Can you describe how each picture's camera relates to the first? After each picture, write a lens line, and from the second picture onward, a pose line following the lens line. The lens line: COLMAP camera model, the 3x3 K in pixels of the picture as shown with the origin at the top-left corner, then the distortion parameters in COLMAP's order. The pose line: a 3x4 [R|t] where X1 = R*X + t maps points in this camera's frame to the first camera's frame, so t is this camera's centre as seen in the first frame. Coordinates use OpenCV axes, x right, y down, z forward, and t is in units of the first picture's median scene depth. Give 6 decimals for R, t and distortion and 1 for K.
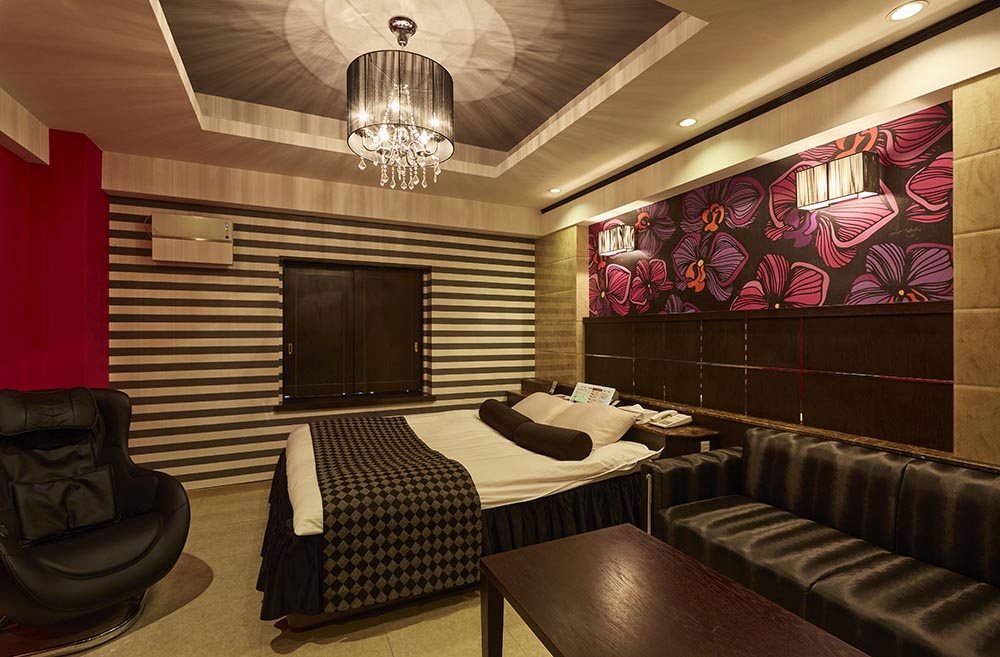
lens RADIAL K [[449.3, 0, 498.4], [0, 449.3, 334.7], [0, 0, 1]] dist [-0.001562, -0.000187]
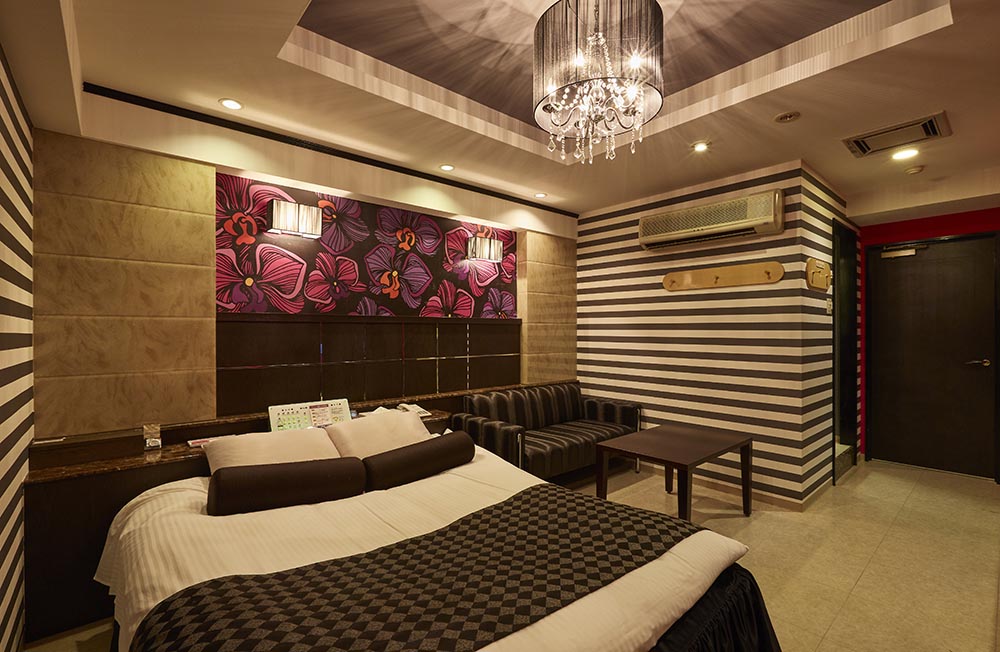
lens RADIAL K [[444.1, 0, 498.7], [0, 444.1, 333.5], [0, 0, 1]] dist [0.001342, 0.000128]
pose [[-0.268025, -0.001081, 0.963411, -0.727617], [0.011287, 0.999927, 0.004262, -0.007512], [-0.963346, 0.012017, -0.267994, 1.060044]]
